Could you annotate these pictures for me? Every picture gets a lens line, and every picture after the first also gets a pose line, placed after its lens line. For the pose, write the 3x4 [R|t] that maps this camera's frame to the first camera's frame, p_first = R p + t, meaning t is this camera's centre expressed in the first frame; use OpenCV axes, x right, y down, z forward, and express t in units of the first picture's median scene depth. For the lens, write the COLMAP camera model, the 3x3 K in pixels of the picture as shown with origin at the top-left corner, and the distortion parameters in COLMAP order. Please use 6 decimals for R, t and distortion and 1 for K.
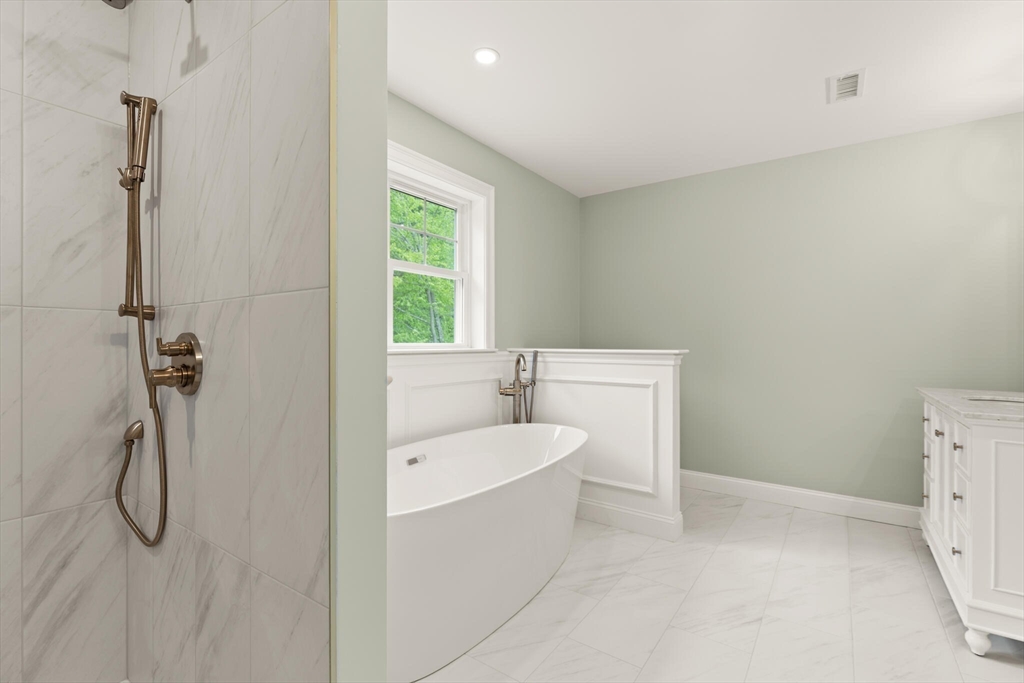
lens RADIAL K [[464.5, 0, 513.7], [0, 464.5, 342.1], [0, 0, 1]] dist [0.001479, 0.000169]
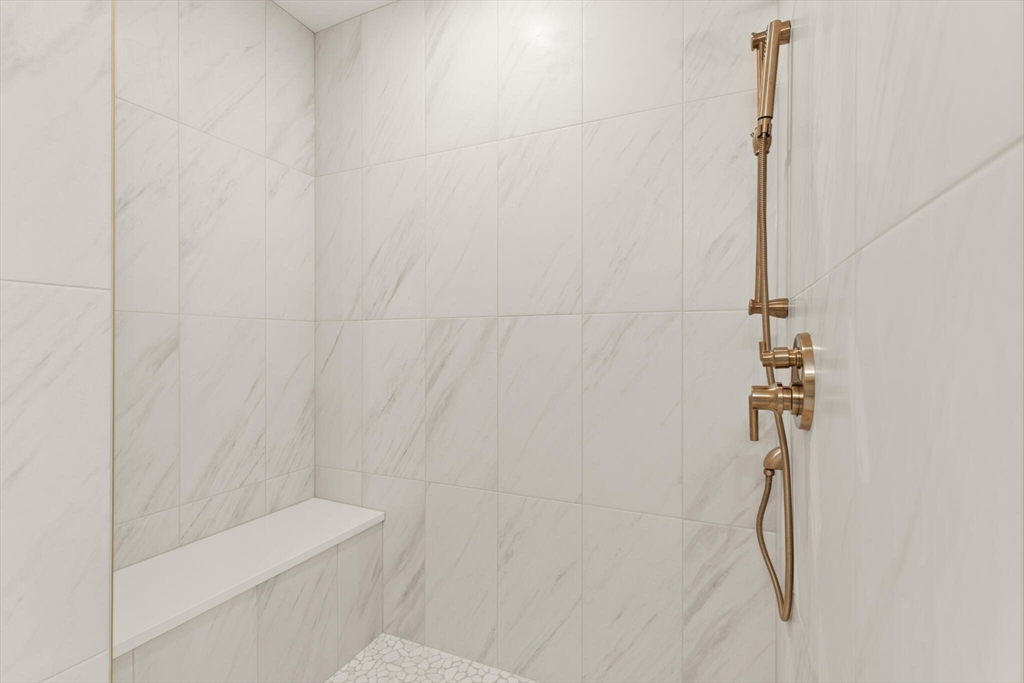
lens RADIAL K [[464.5, 0, 516.3], [0, 464.5, 344.3], [0, 0, 1]] dist [0.001479, 0.000169]
pose [[0.189357, 0.000081, -0.981908, -0.125300], [-0.002602, 0.999997, -0.000419, -0.003017], [0.981905, 0.002634, 0.189357, 0.438133]]
